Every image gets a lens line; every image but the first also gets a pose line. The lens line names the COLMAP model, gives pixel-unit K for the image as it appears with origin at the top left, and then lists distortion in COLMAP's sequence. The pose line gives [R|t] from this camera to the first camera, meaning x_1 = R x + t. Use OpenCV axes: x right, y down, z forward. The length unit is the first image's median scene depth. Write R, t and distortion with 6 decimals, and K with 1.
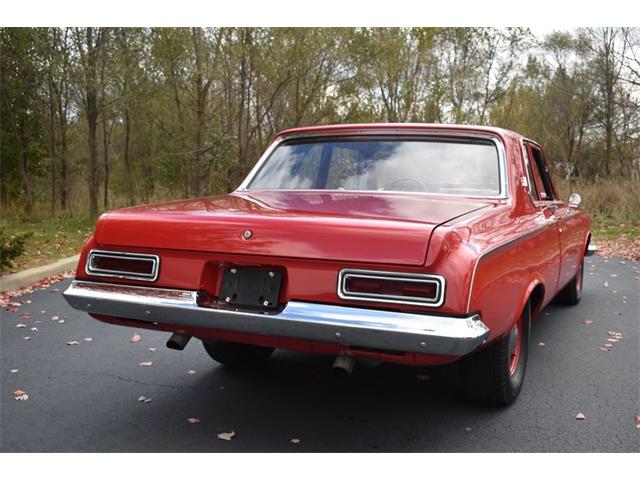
lens RADIAL K [[704.0, 0, 319.3], [0, 704.0, 240.0], [0, 0, 1]] dist [-0.072254, 0.018496]
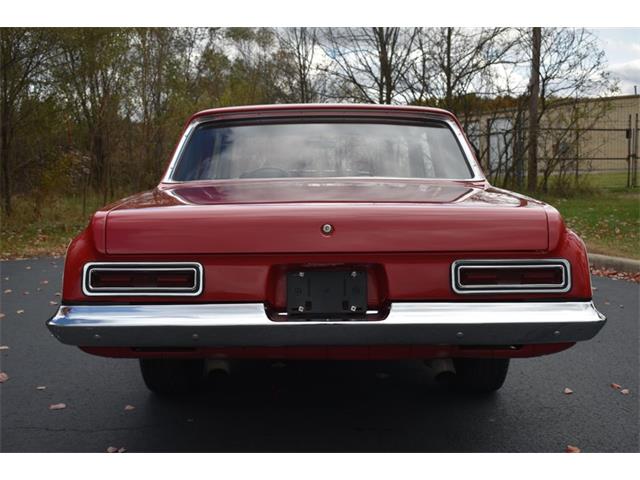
lens RADIAL K [[704.0, 0, 319.3], [0, 704.0, 240.0], [0, 0, 1]] dist [-0.072254, 0.018496]
pose [[0.911294, -0.065511, 0.406511, -0.444078], [0.059249, 0.997851, 0.027986, -0.018646], [-0.407471, -0.001418, 0.913217, 0.230633]]
